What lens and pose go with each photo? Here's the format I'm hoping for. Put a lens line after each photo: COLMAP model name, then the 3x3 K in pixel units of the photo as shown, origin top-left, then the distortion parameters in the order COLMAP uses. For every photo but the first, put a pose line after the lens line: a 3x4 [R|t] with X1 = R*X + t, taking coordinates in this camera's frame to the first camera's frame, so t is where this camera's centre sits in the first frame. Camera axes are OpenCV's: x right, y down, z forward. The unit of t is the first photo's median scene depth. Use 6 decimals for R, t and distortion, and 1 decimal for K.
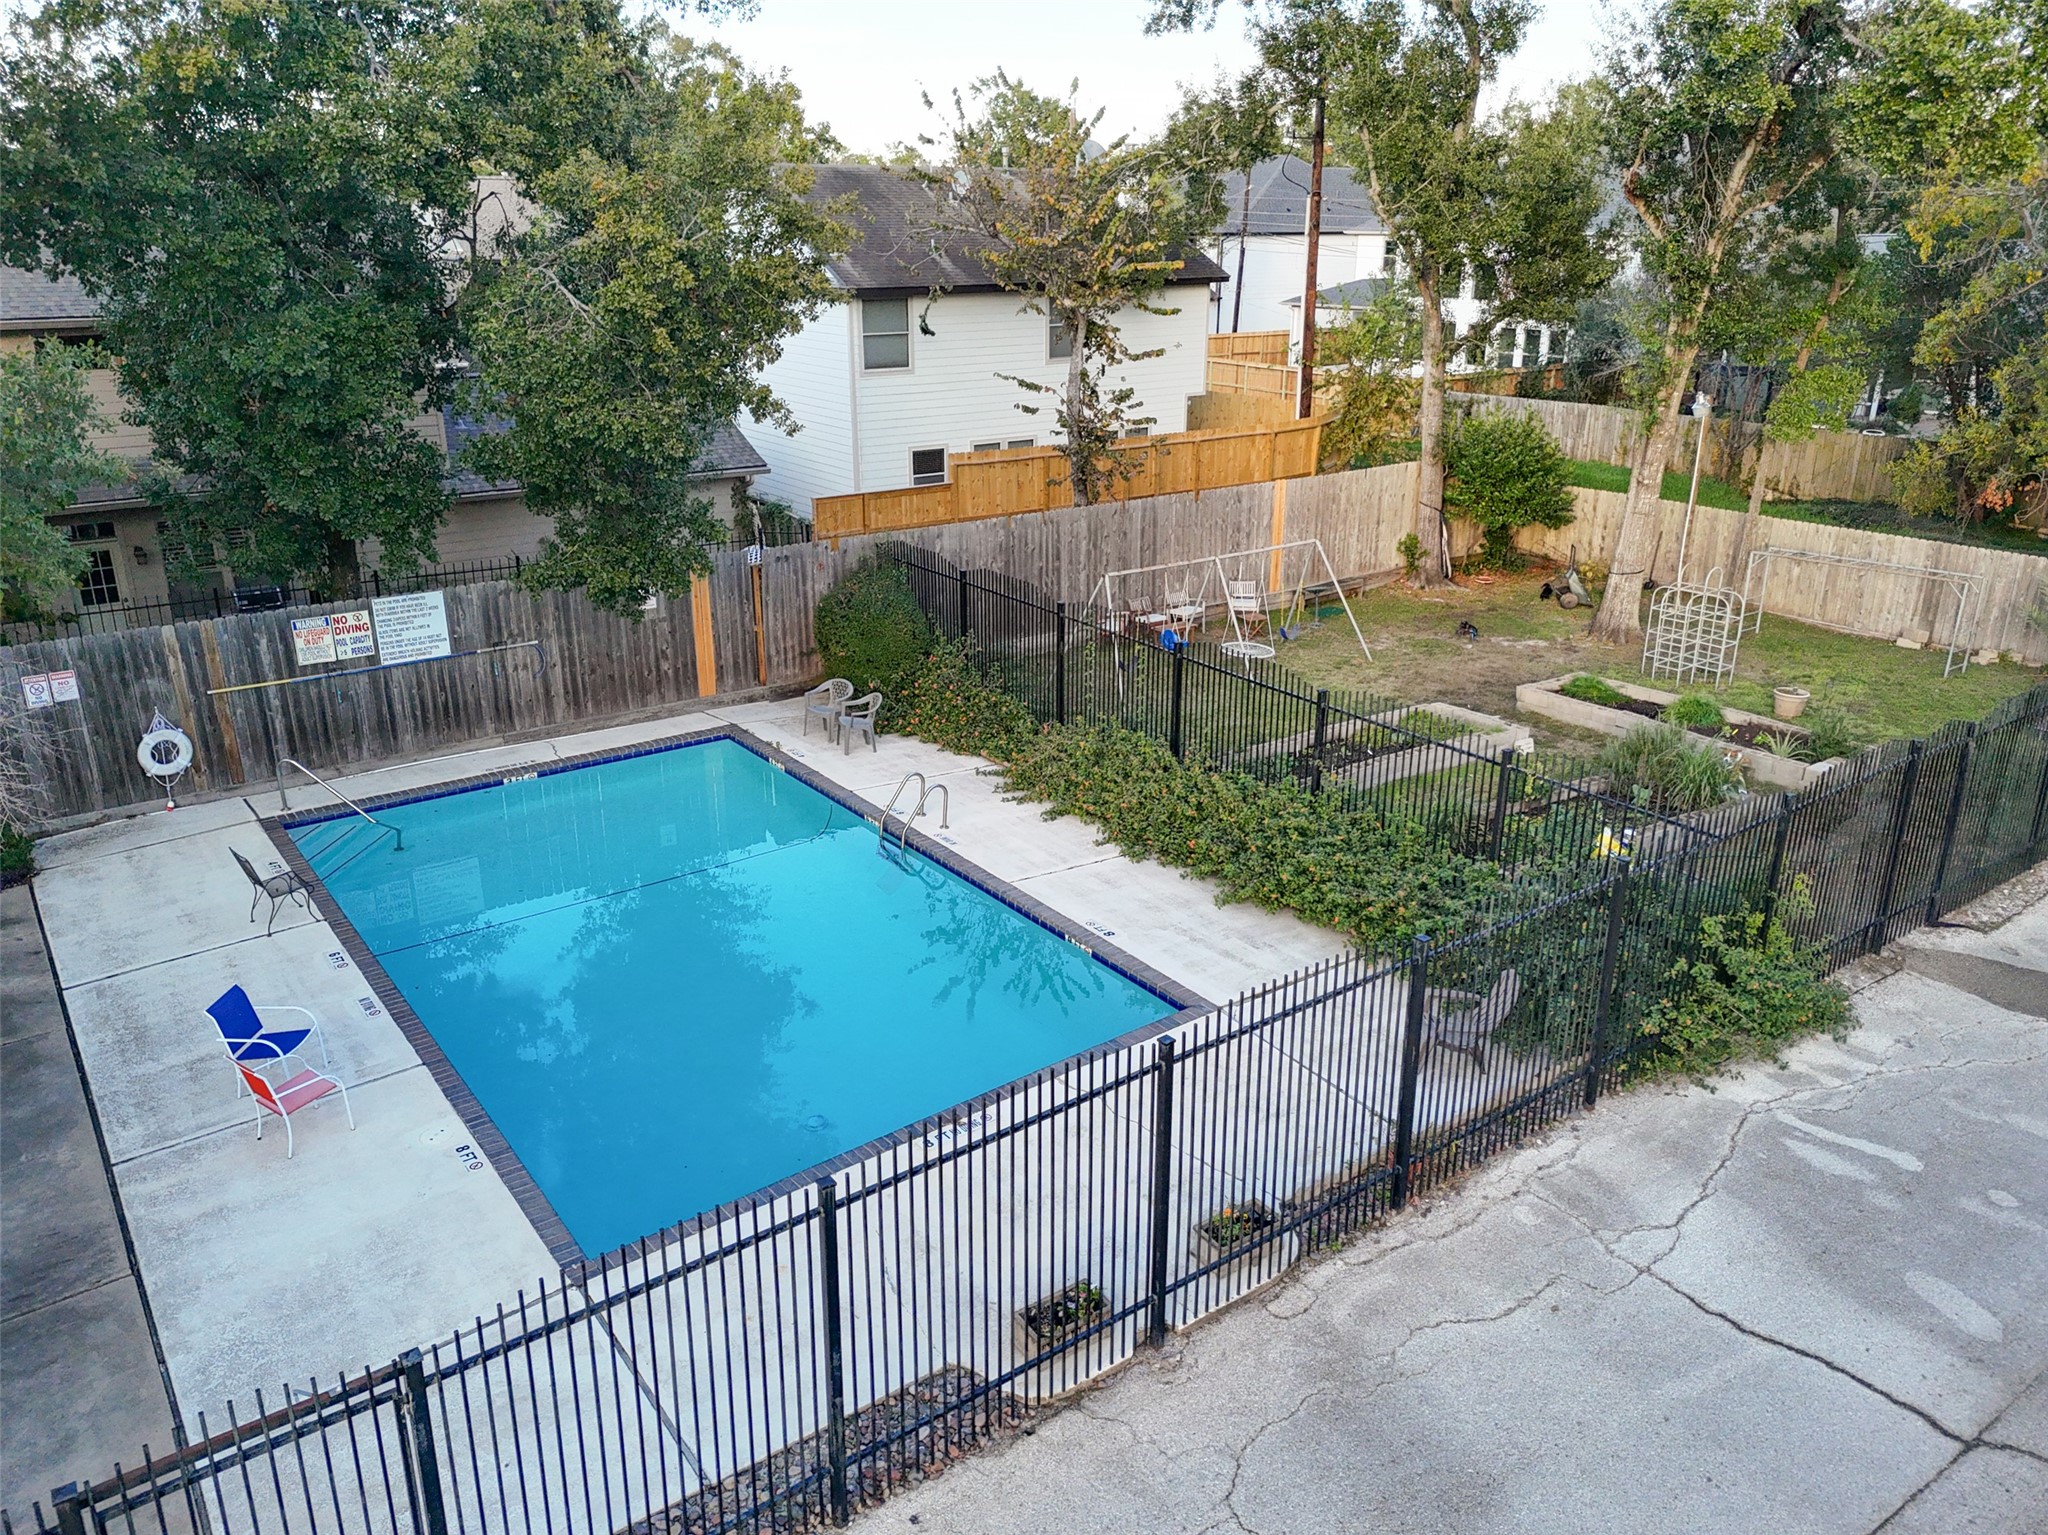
lens RADIAL K [[1488.8, 0, 1032.2], [0, 1488.8, 767.6], [0, 0, 1]] dist [0.066334, -0.062428]
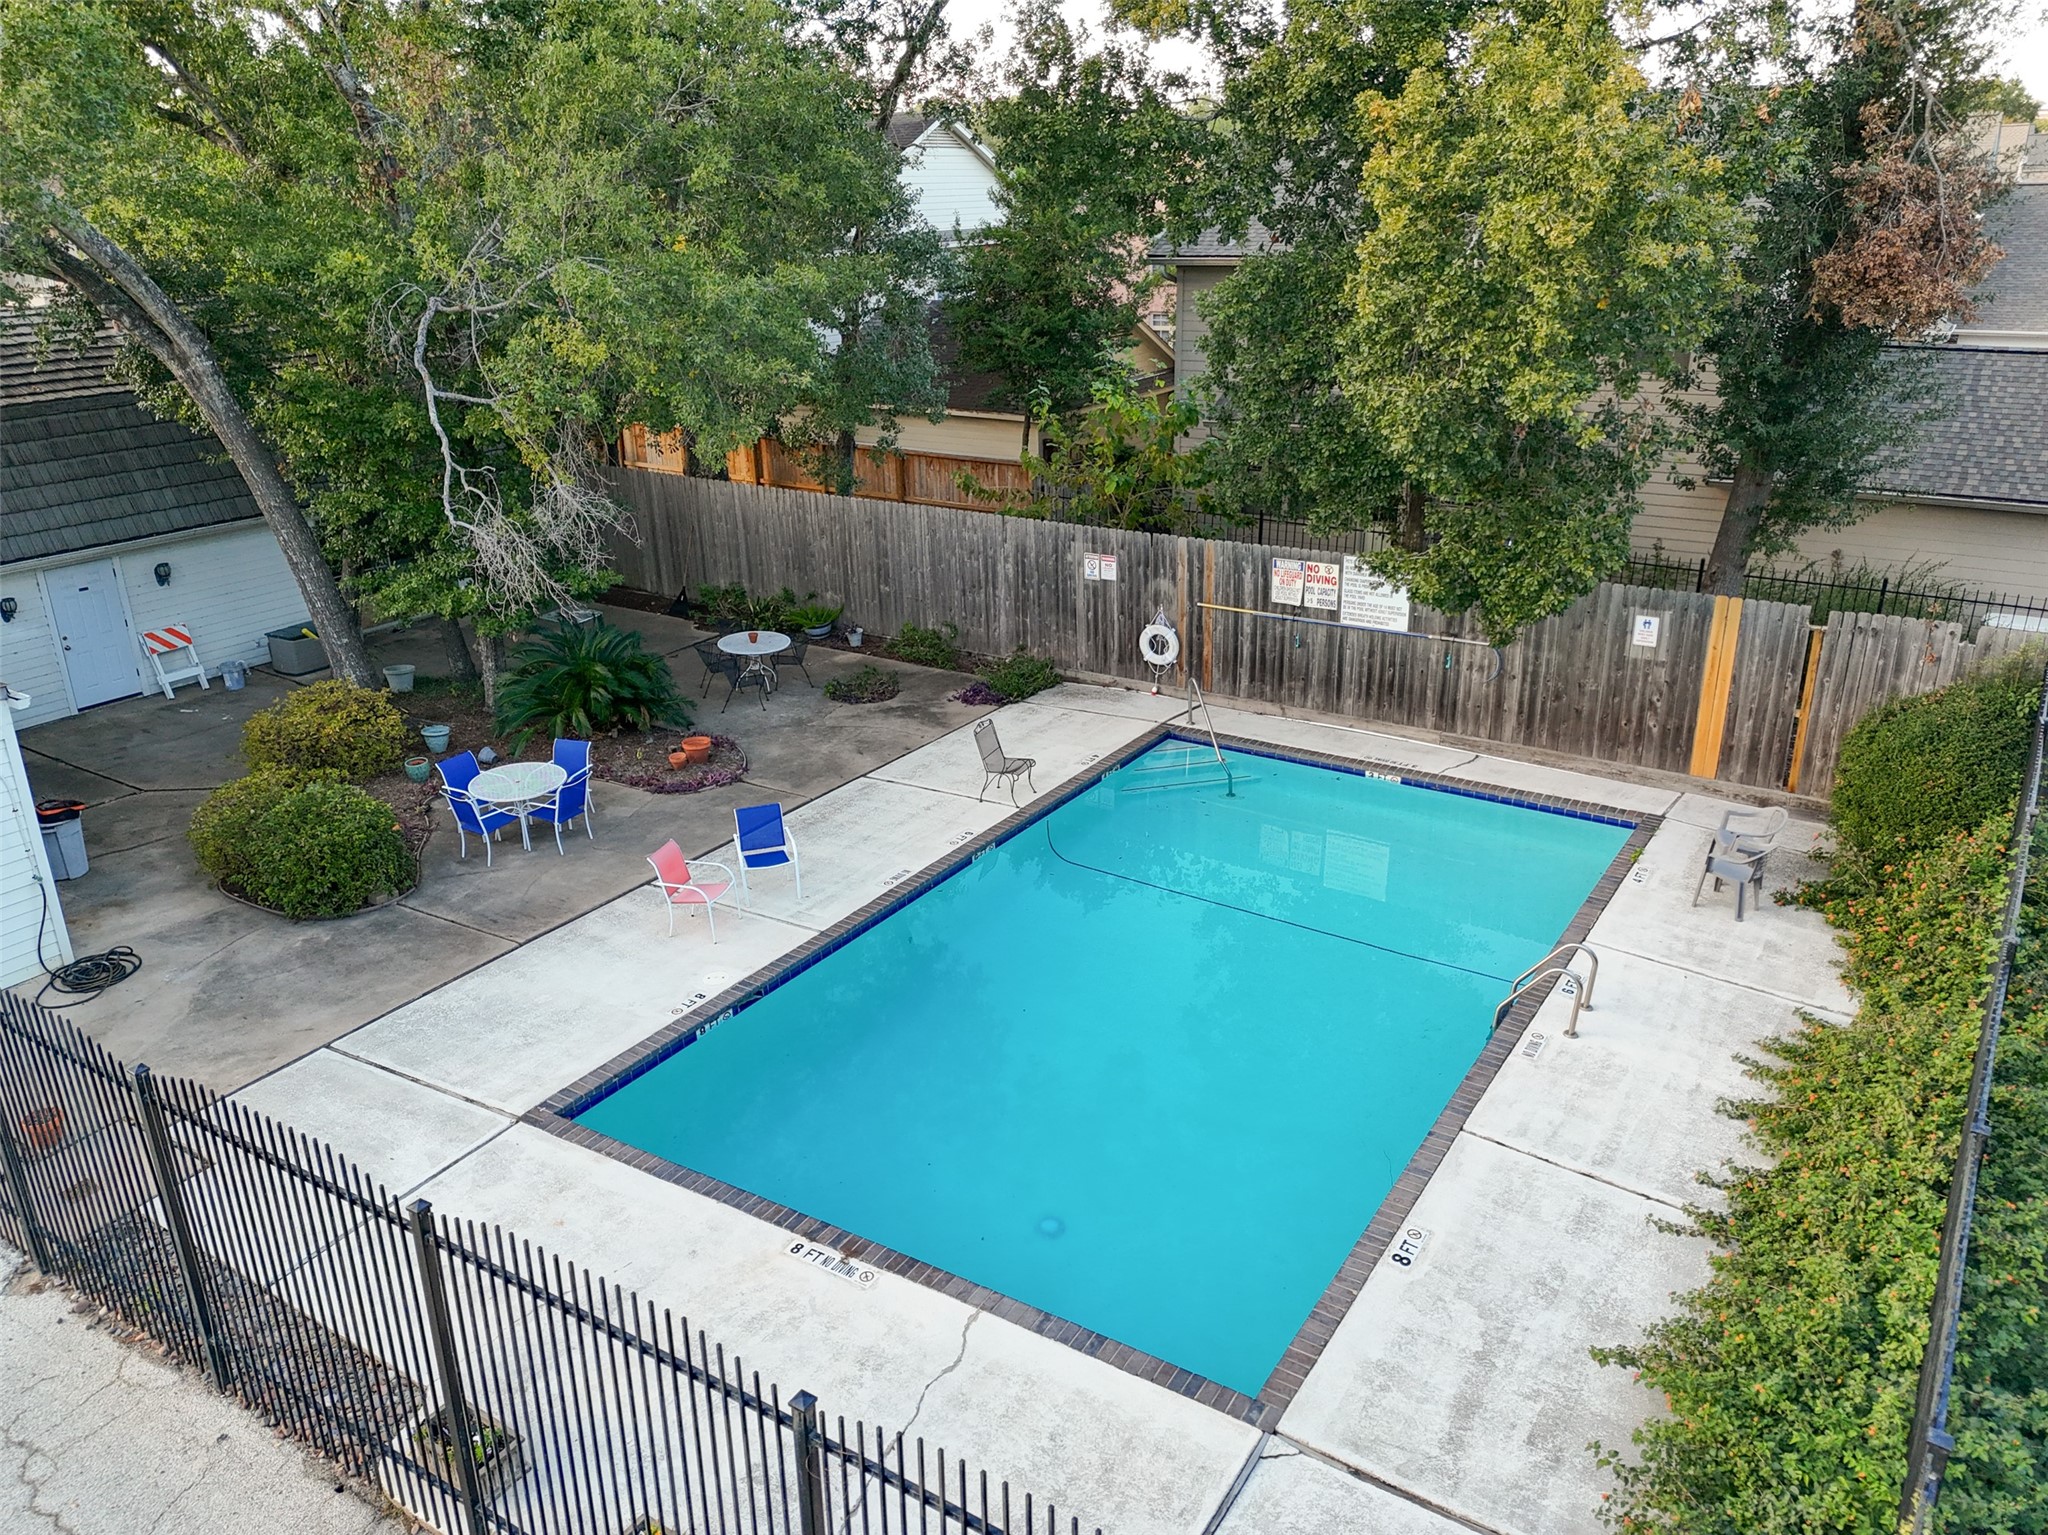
lens RADIAL K [[1488.8, 0, 1032.2], [0, 1488.8, 767.6], [0, 0, 1]] dist [0.066334, -0.062428]
pose [[0.359178, 0.333452, -0.871666, 0.380640], [-0.302303, 0.925205, 0.229367, -0.144699], [0.882952, 0.181123, 0.433117, 0.419759]]
